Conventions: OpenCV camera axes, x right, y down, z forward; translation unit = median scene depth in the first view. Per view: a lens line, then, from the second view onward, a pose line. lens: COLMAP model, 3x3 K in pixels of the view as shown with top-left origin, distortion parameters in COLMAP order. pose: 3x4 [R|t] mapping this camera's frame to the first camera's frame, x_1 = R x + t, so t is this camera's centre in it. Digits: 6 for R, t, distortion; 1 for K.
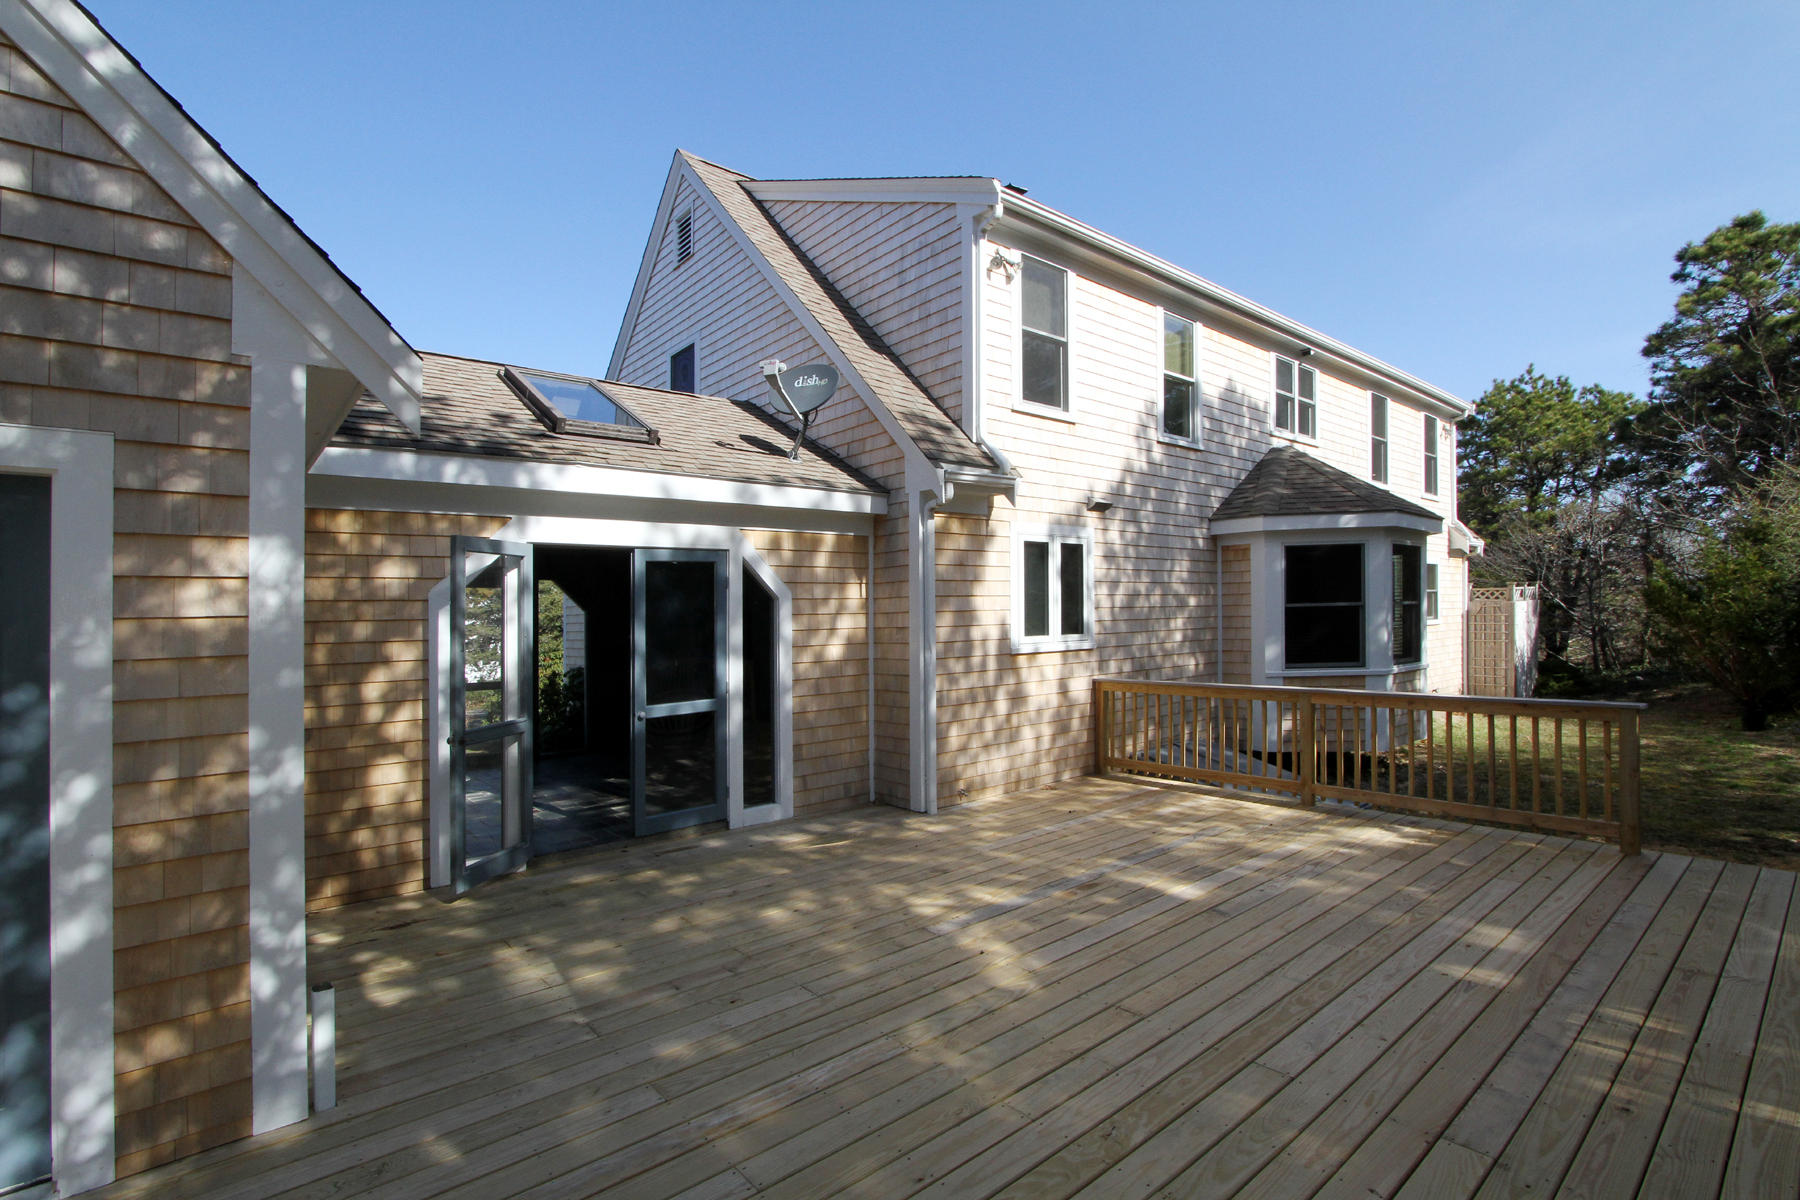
lens RADIAL K [[813.5, 0, 901.3], [0, 813.5, 625.8], [0, 0, 1]] dist [-0.025626, 0.000756]
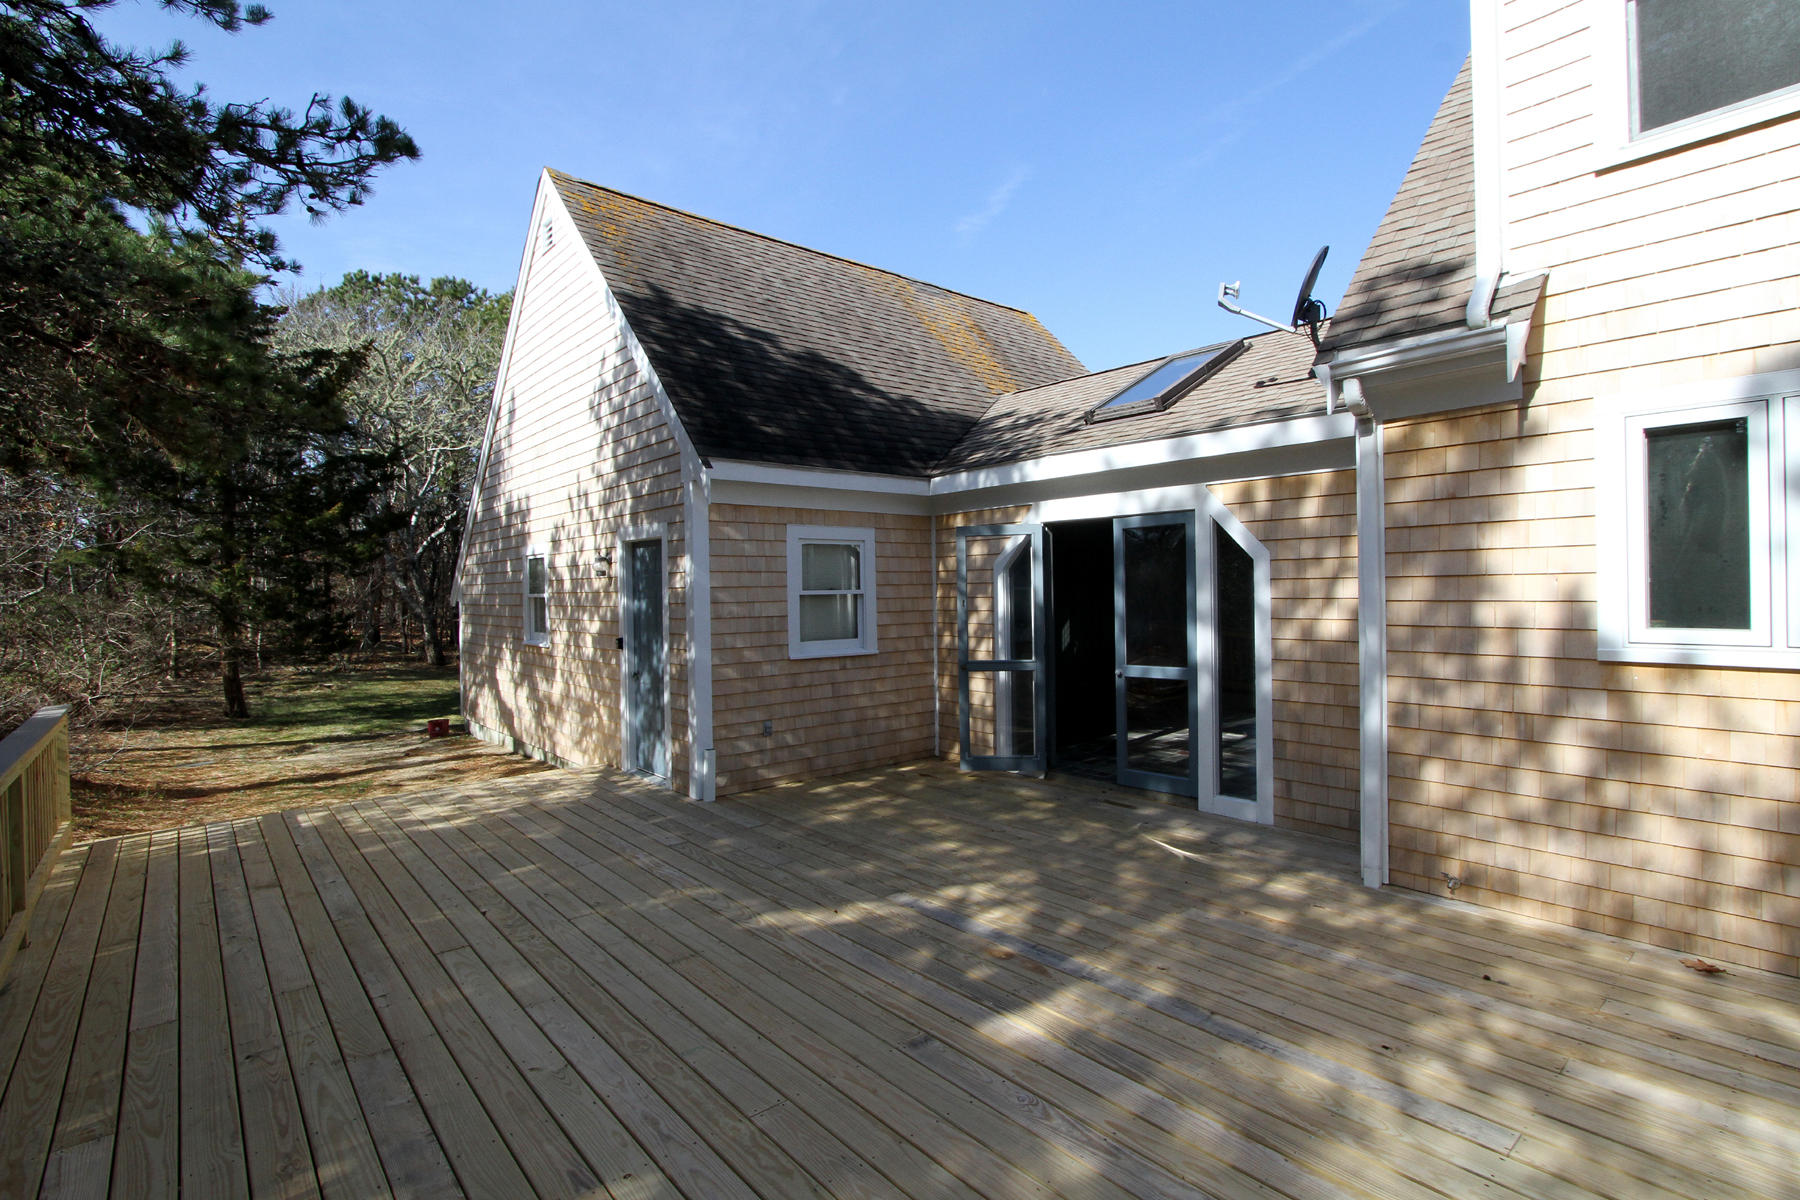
lens RADIAL K [[847.6, 0, 950.0], [0, 847.6, 584.0], [0, 0, 1]] dist [-0.028897, -0.000276]
pose [[0.054161, 0.020337, -0.998325, 0.820463], [0.004314, 0.999778, 0.020600, -0.032242], [0.998523, -0.005423, 0.054061, 0.744482]]
